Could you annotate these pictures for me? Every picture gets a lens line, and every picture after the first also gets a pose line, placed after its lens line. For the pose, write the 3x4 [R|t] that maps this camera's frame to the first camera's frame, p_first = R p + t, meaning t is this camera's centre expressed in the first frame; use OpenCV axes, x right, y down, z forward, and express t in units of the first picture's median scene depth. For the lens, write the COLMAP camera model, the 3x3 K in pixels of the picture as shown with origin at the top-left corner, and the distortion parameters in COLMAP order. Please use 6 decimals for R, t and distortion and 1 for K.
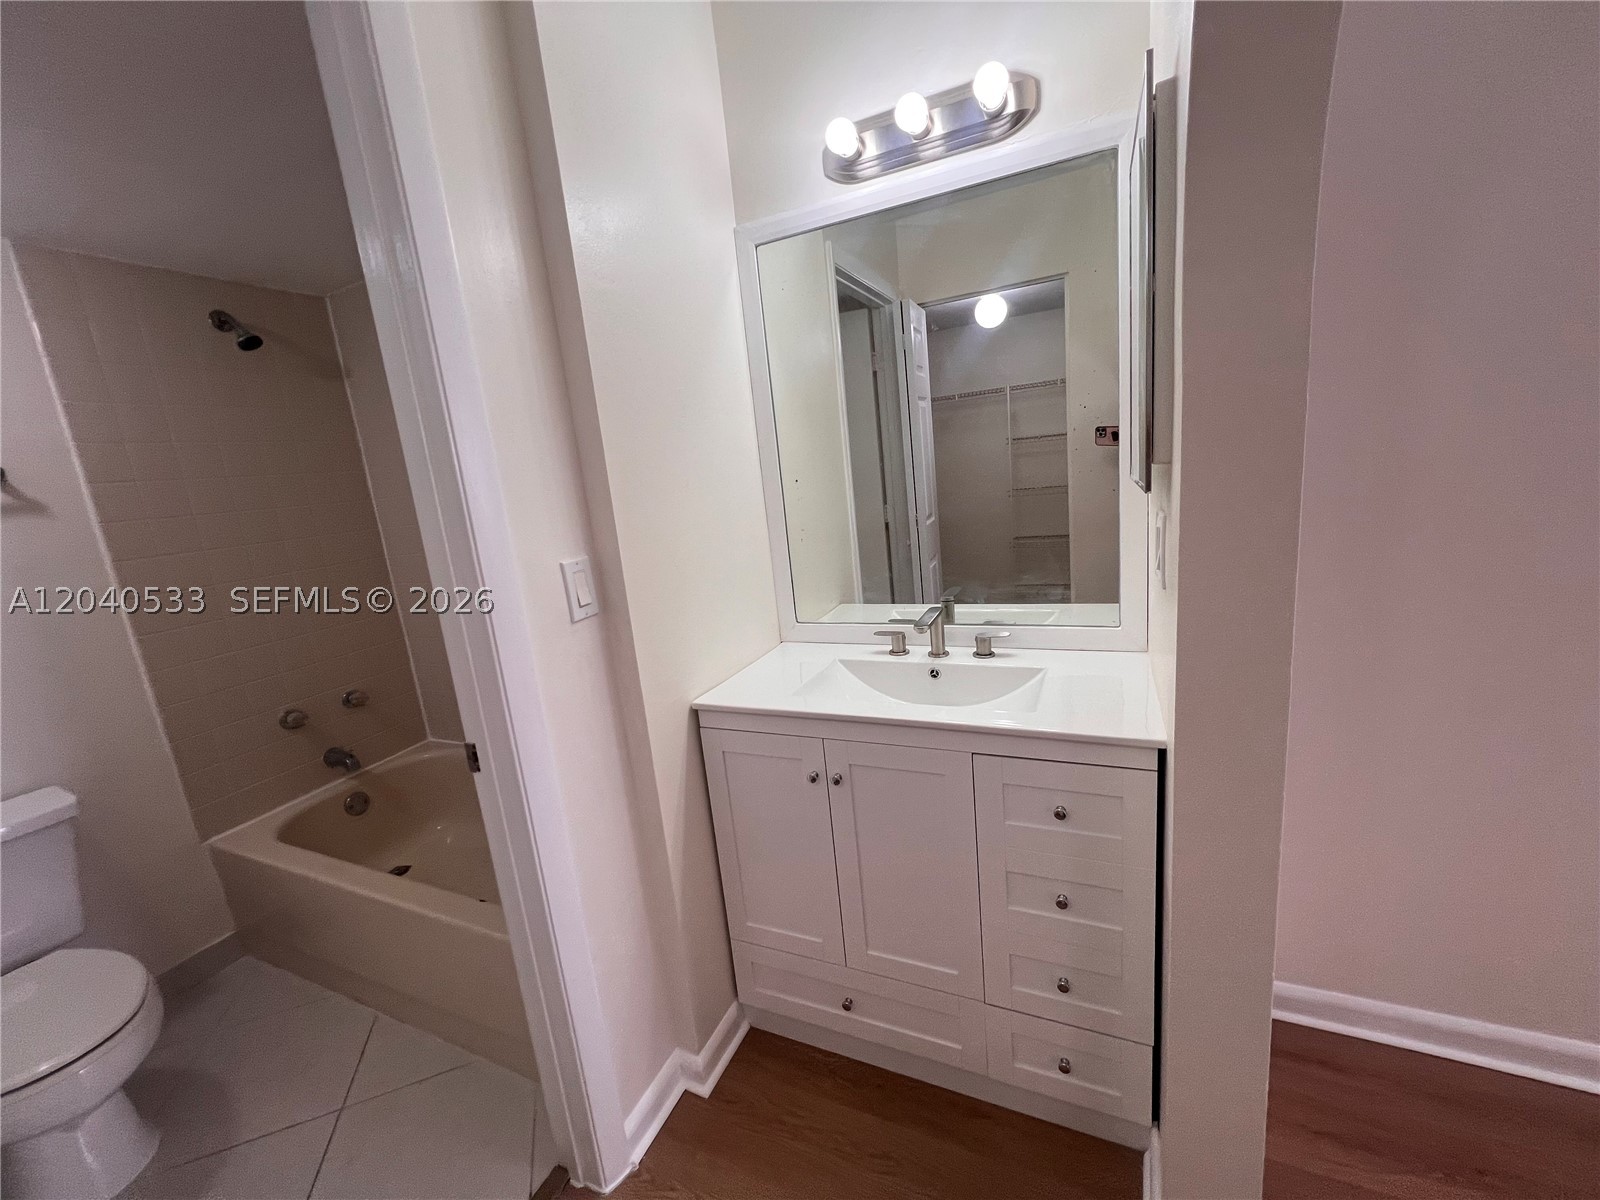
lens RADIAL K [[637.9, 0, 803.5], [0, 637.9, 600.0], [0, 0, 1]] dist [-0.002218, 0.000190]
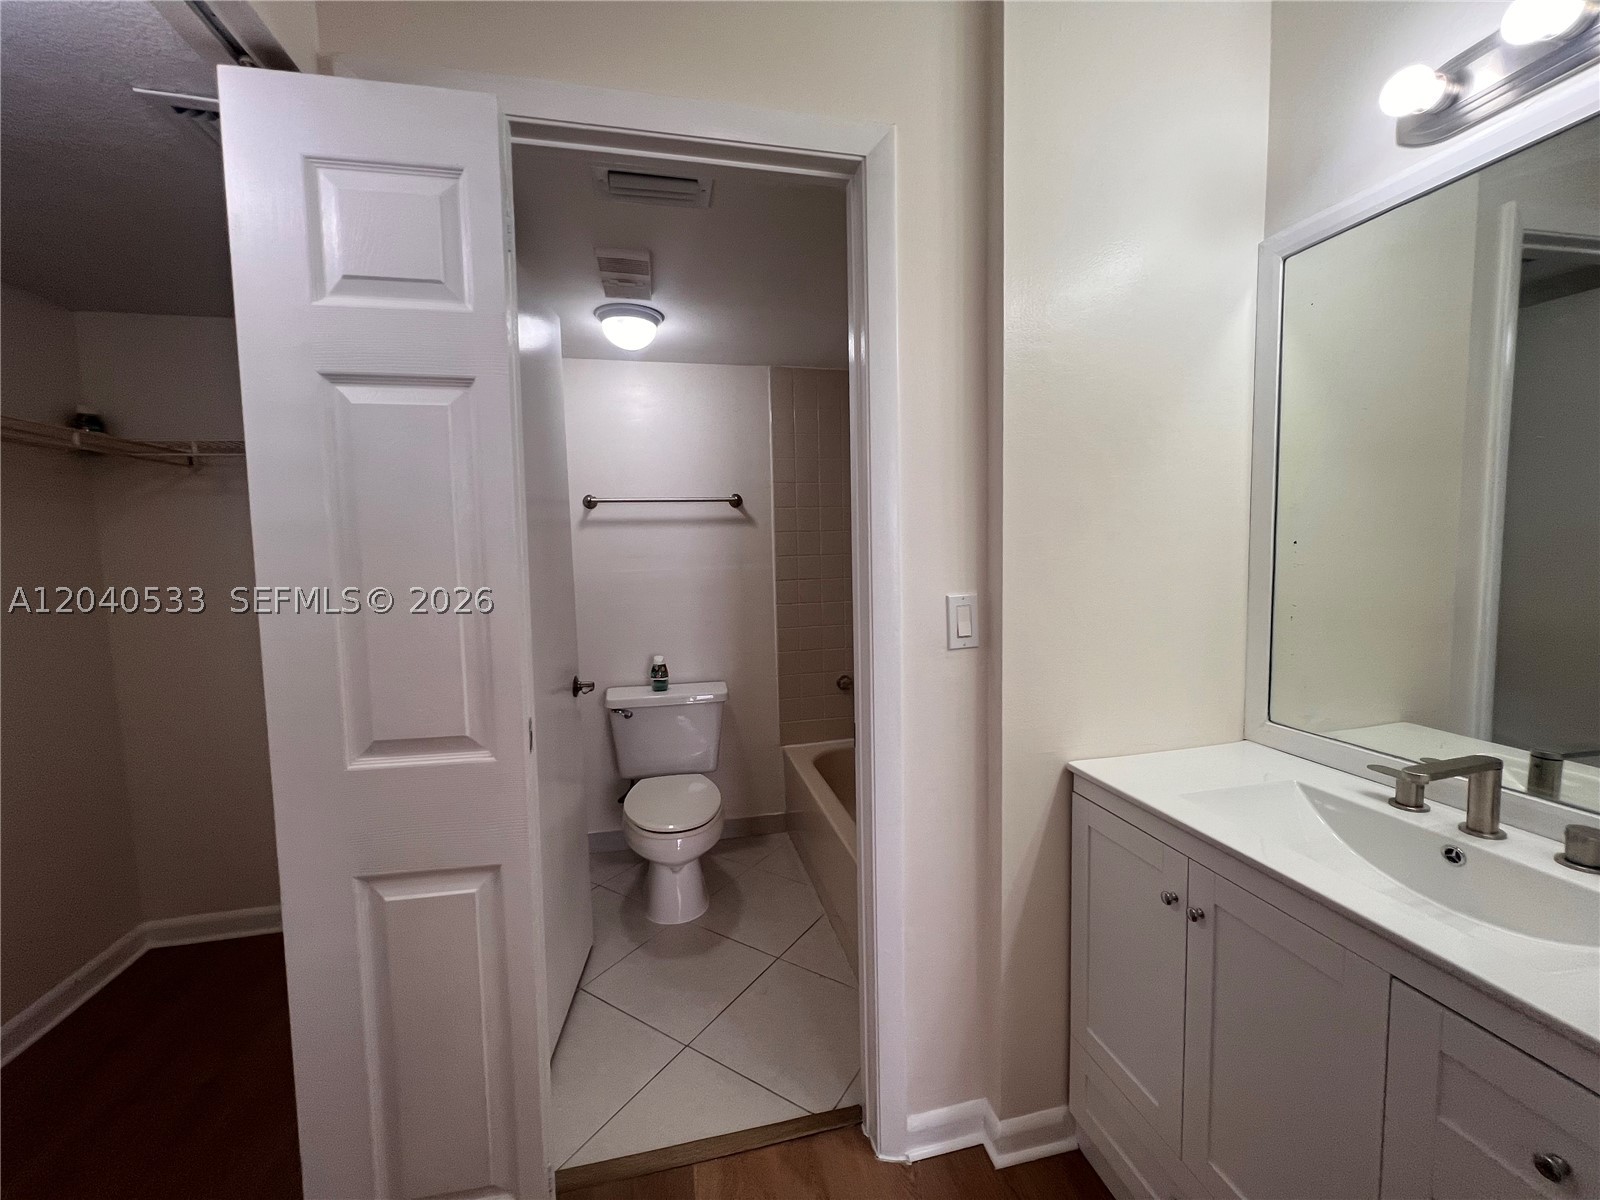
lens RADIAL K [[639.4, 0, 797.5], [0, 639.4, 599.9], [0, 0, 1]] dist [-0.000778, -0.000032]
pose [[0.602647, 0.151243, -0.783545, 0.259214], [-0.195298, 0.979970, 0.038949, -0.030847], [0.773741, 0.129552, 0.620114, 0.056146]]
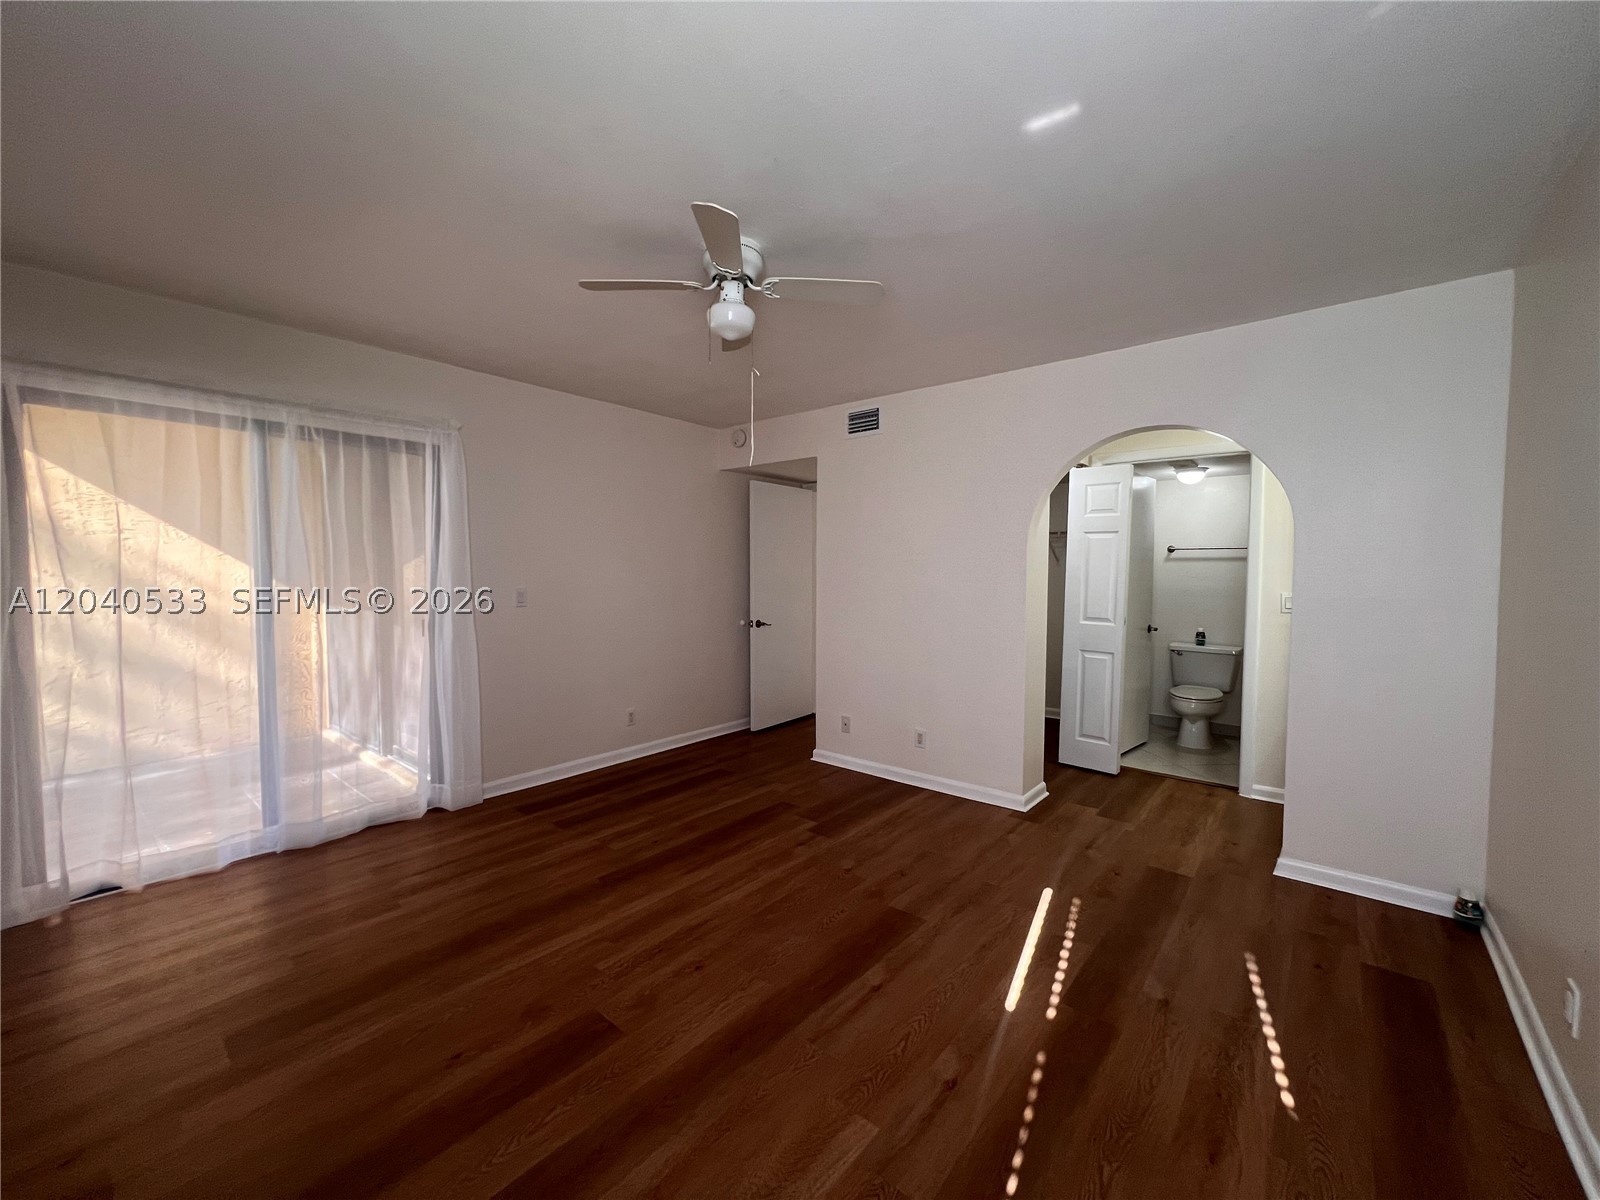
lens RADIAL K [[639.4, 0, 797.5], [0, 639.4, 599.9], [0, 0, 1]] dist [-0.000778, -0.000032]
pose [[-0.264221, 0.141819, -0.953978, 2.388411], [-0.171554, 0.966445, 0.191187, -0.159471], [0.949082, 0.214174, -0.231026, -0.402929]]
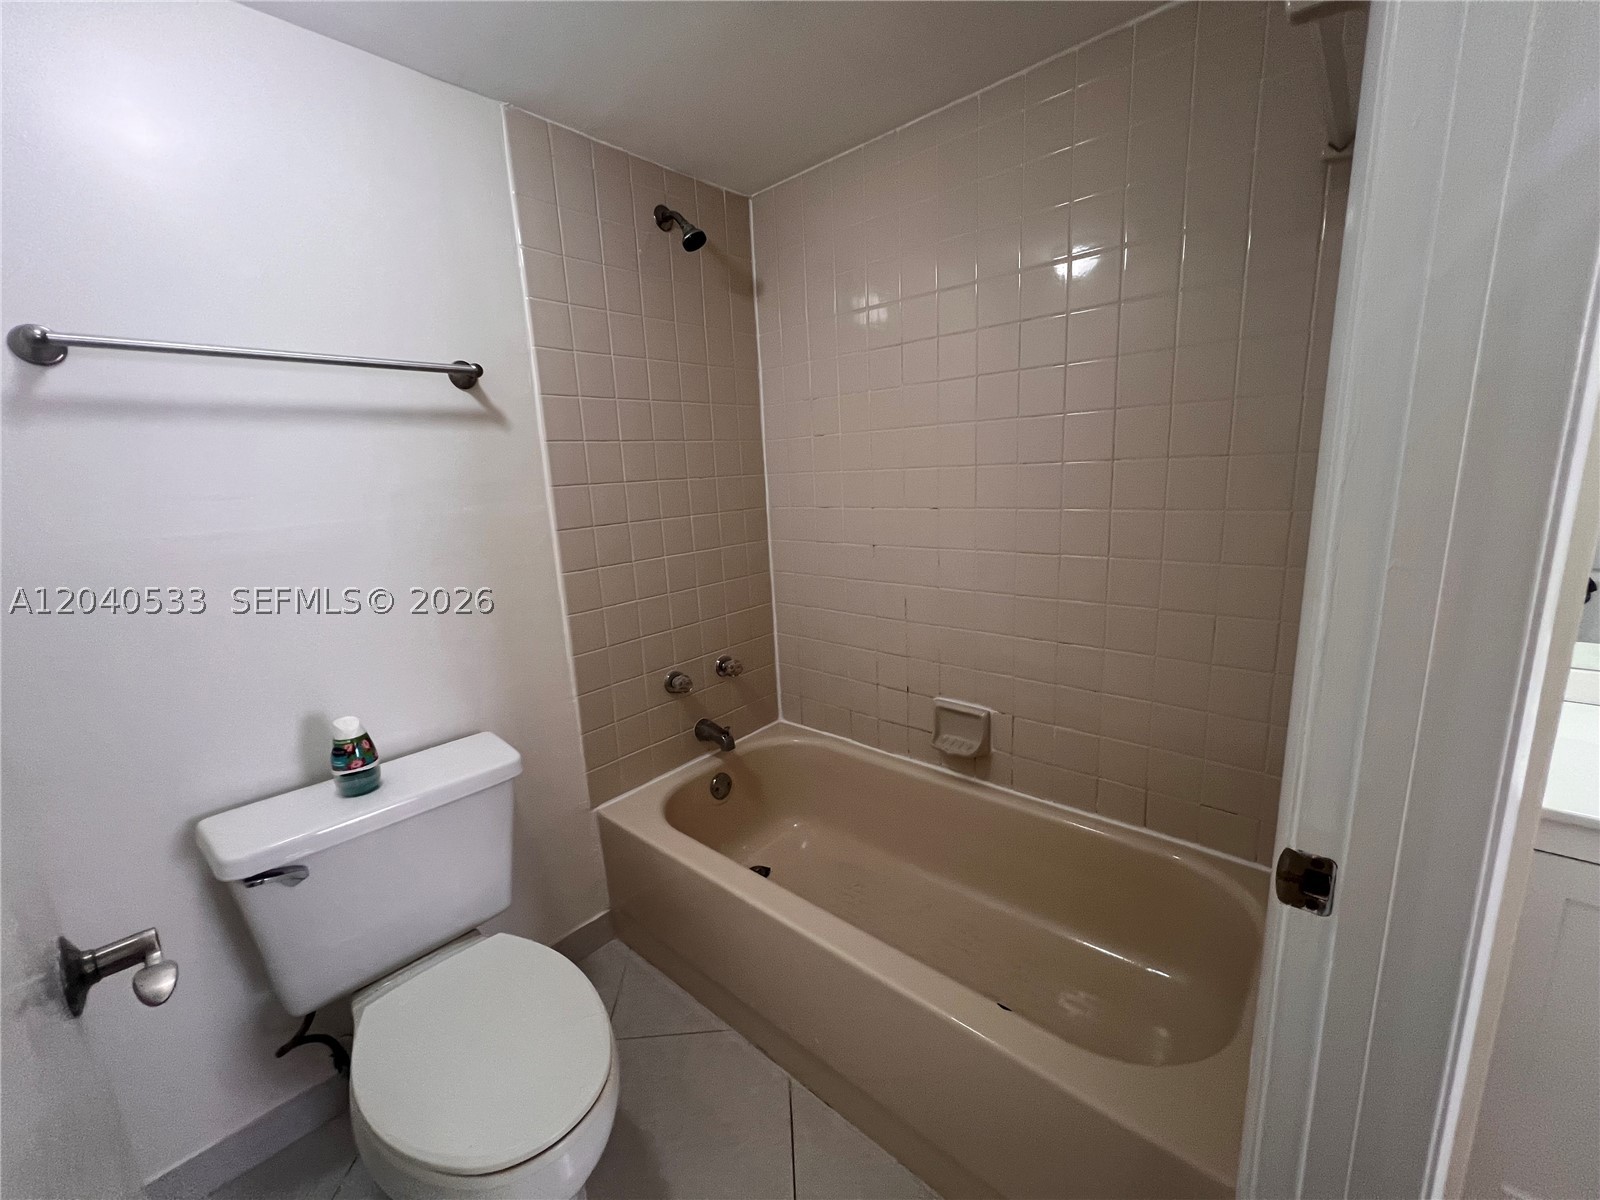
lens RADIAL K [[642.3, 0, 800.0], [0, 642.3, 600.0], [0, 0, 1]] dist [-0.003131, -0.000301]
pose [[0.954487, 0.109768, -0.277318, -0.547068], [-0.103228, 0.993927, 0.038118, 0.029068], [0.279818, -0.007756, 0.960022, 0.265194]]
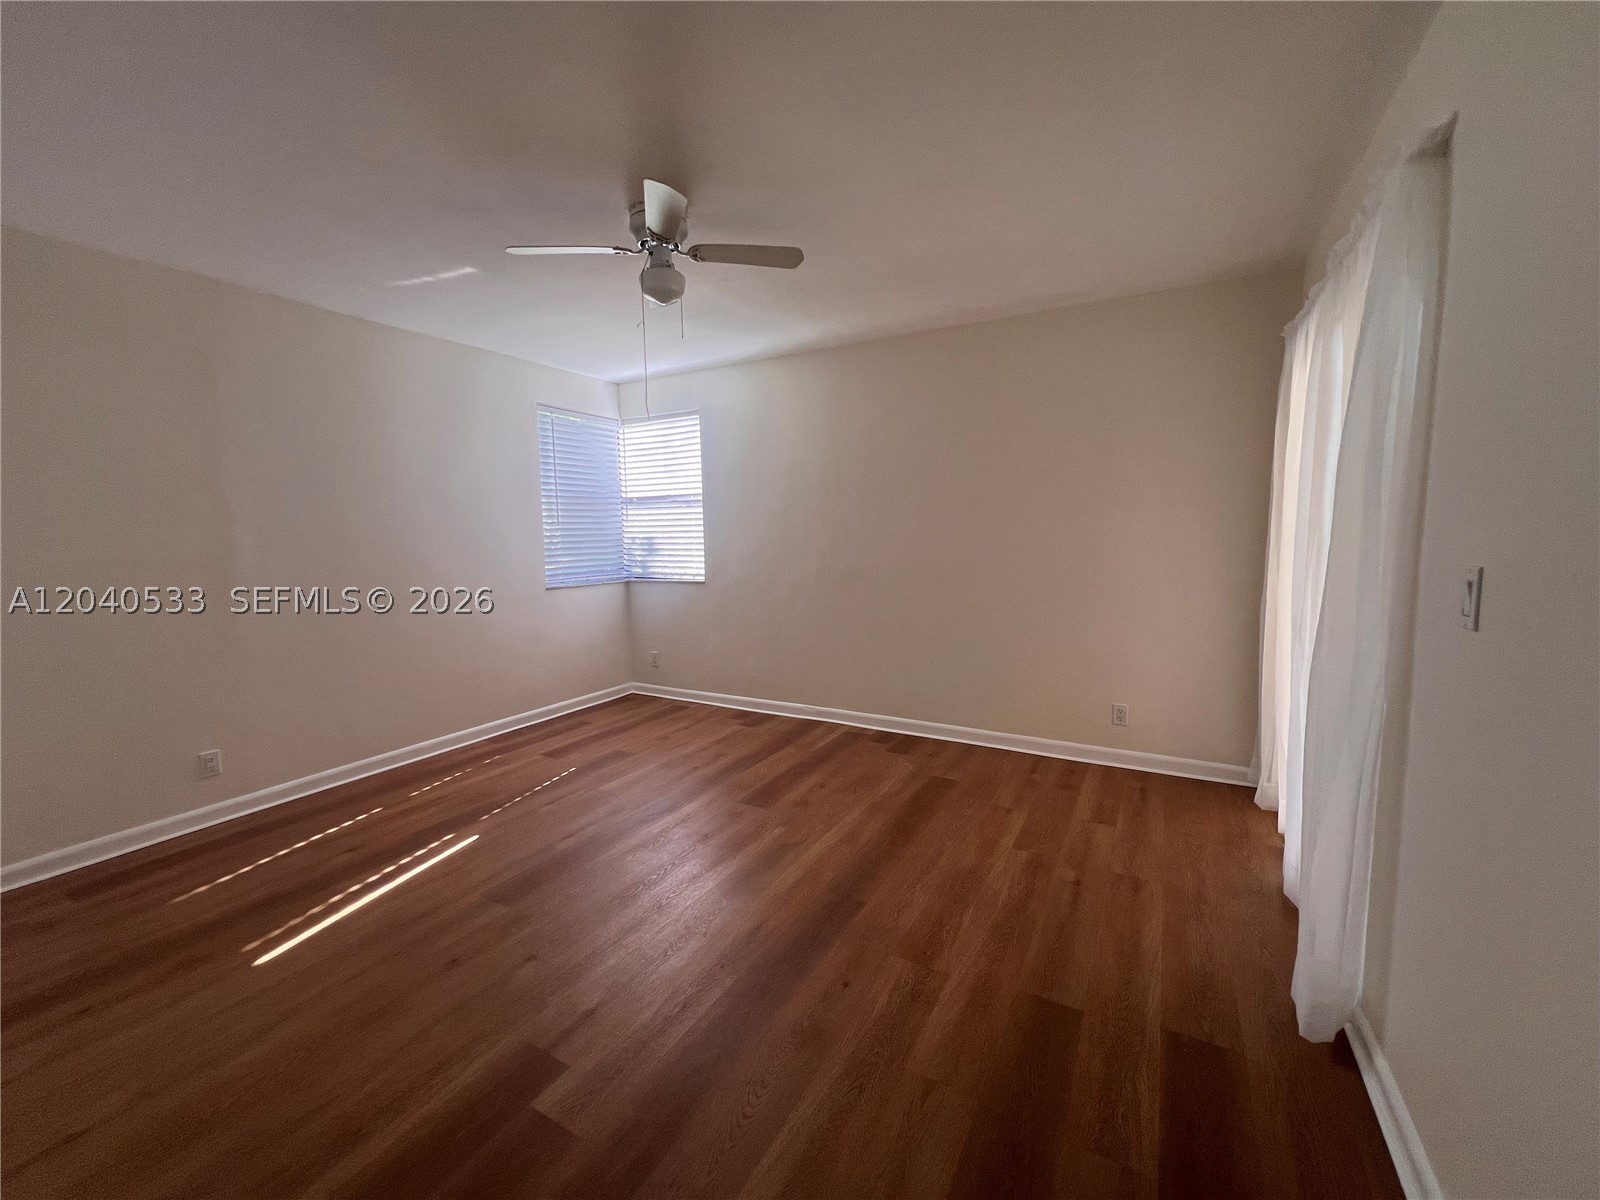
lens RADIAL K [[637.9, 0, 803.5], [0, 637.9, 600.0], [0, 0, 1]] dist [-0.002218, 0.000190]
pose [[0.084006, -0.013754, 0.996370, -0.426934], [0.205914, 0.978562, -0.003852, 0.321465], [-0.974958, 0.205491, 0.085037, -1.283869]]
